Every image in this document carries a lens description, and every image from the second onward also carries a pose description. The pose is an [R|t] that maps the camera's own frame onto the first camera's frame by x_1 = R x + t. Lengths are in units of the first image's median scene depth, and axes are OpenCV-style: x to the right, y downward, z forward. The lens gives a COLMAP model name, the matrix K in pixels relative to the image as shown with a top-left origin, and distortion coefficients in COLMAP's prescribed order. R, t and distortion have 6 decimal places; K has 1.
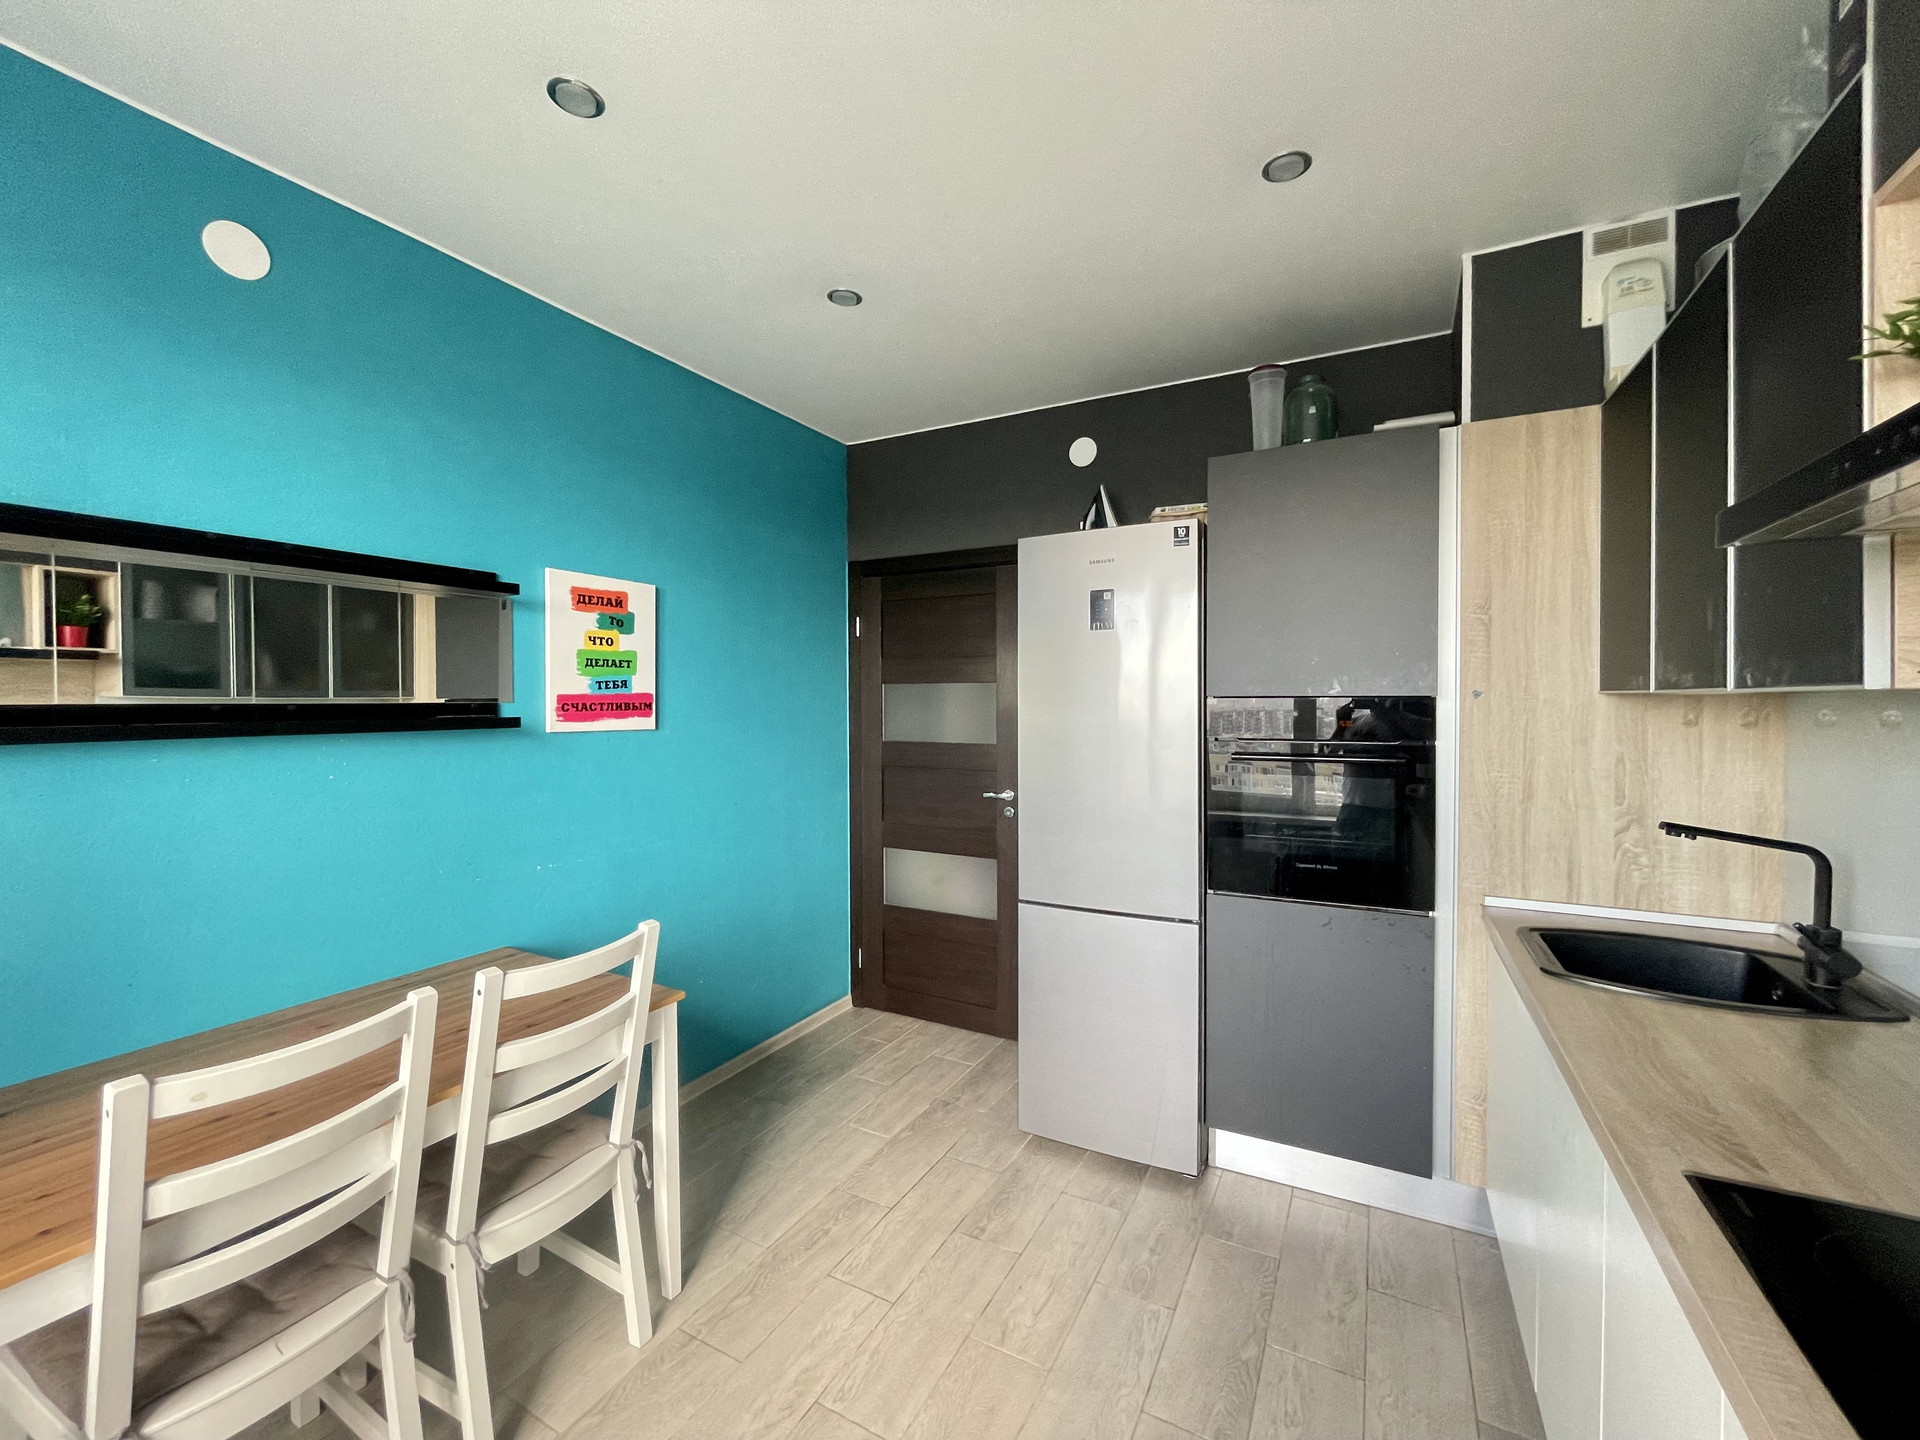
lens RADIAL K [[787.4, 0, 950.9], [0, 787.4, 719.5], [0, 0, 1]] dist [-0.000685, -0.000151]
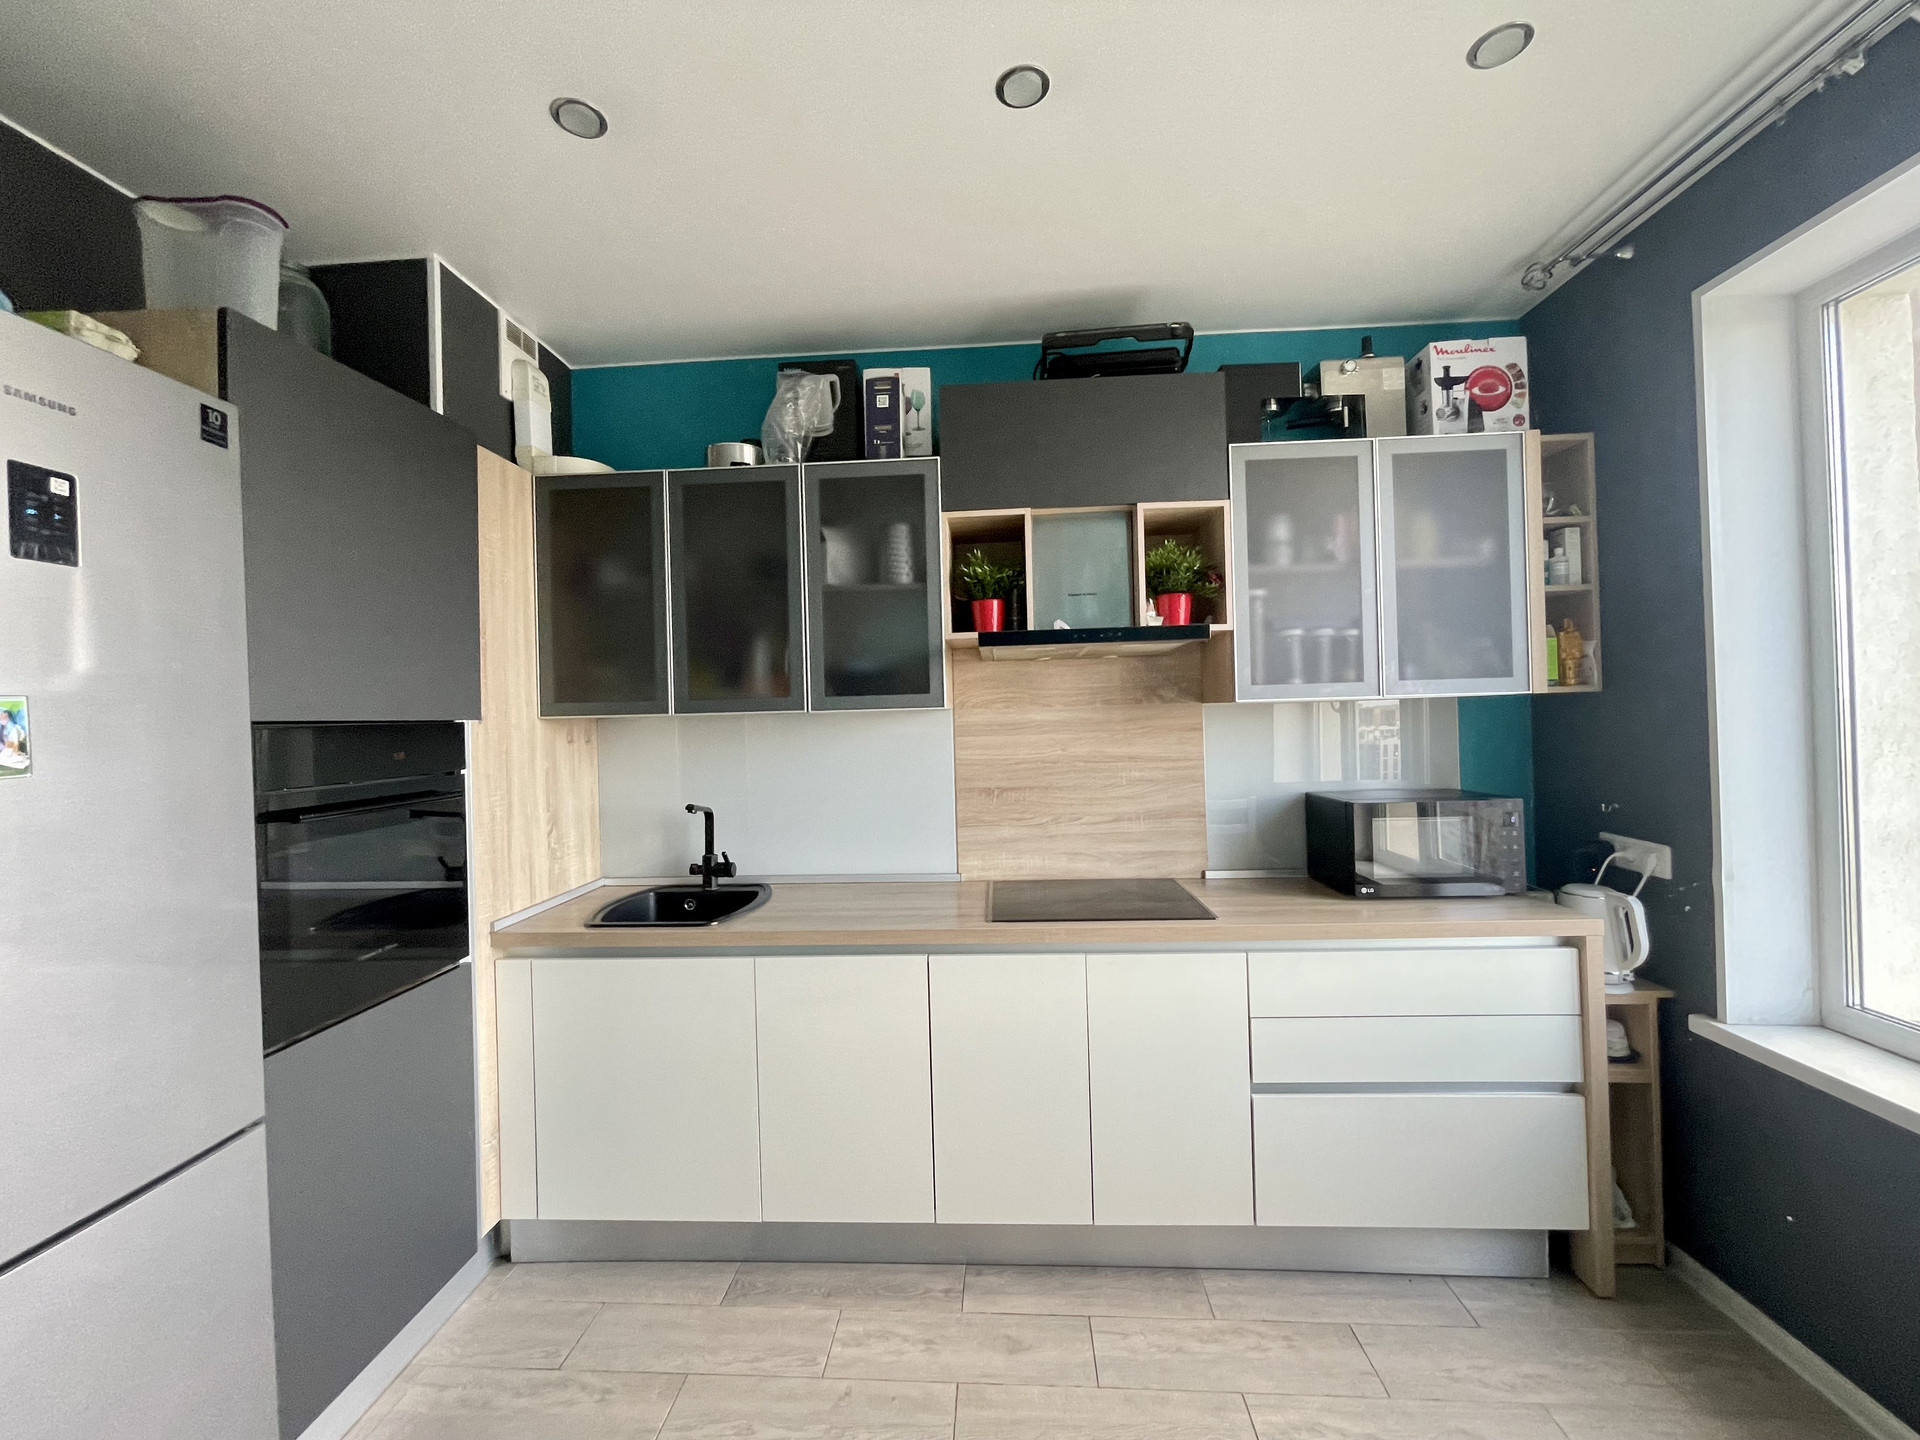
lens RADIAL K [[787.4, 0, 951.6], [0, 787.4, 715.2], [0, 0, 1]] dist [-0.000685, -0.000151]
pose [[-0.417792, 0.016988, 0.908384, -0.407620], [0.048178, 0.998833, 0.003479, -0.010108], [-0.907264, 0.045218, -0.418123, 0.764571]]
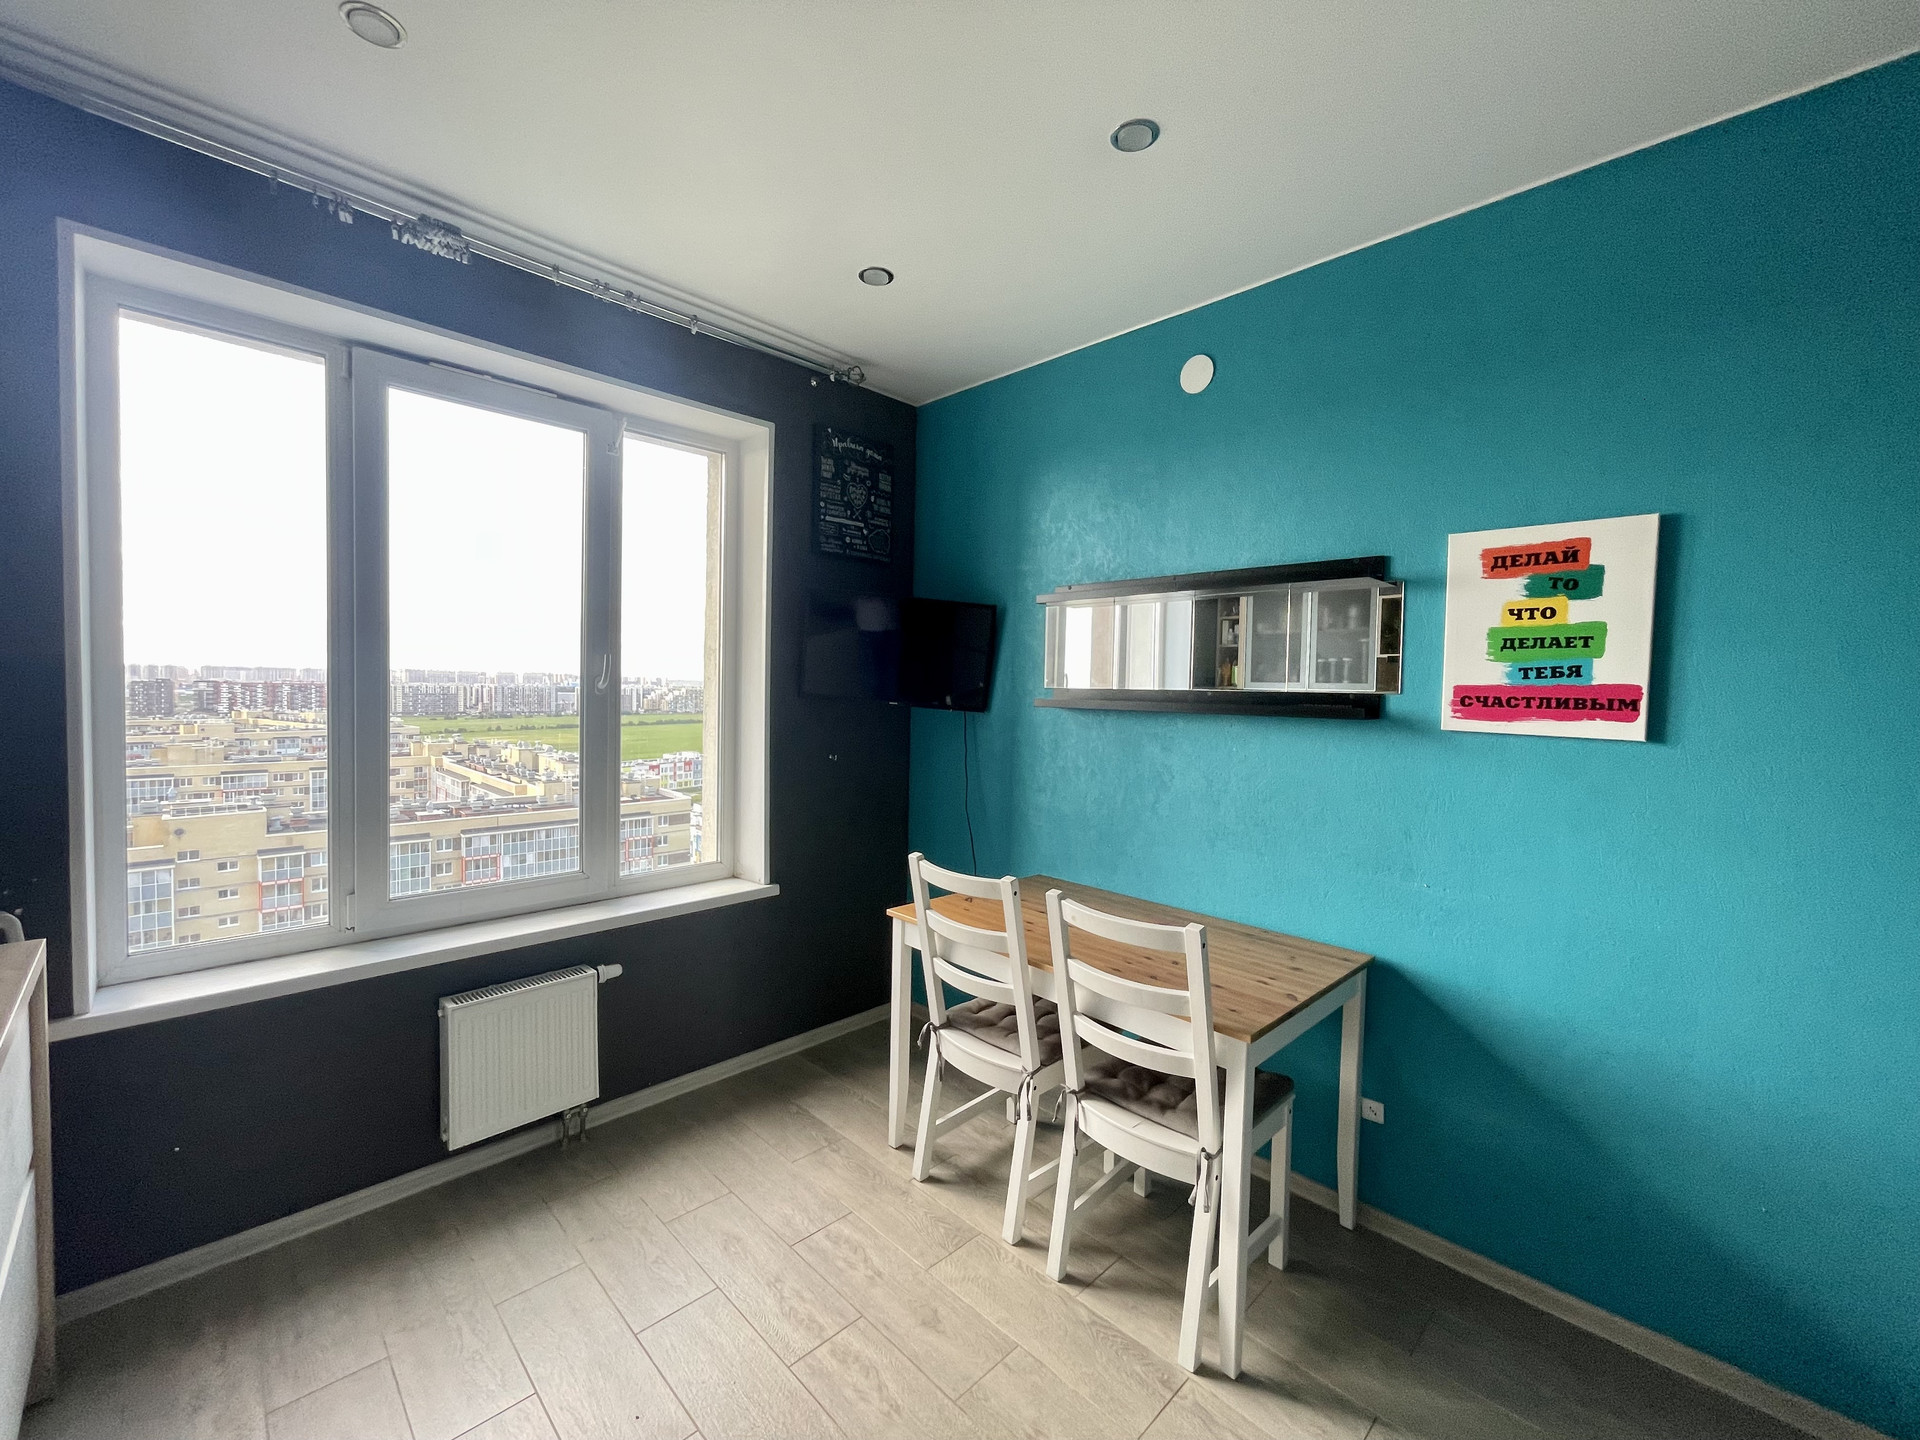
lens RADIAL K [[787.4, 0, 939.7], [0, 787.4, 715.7], [0, 0, 1]] dist [-0.000685, -0.000151]
pose [[-0.288539, 0.033162, -0.956894, 0.446520], [-0.042789, 0.997955, 0.047488, -0.016233], [0.956512, 0.054647, -0.286530, 0.723870]]
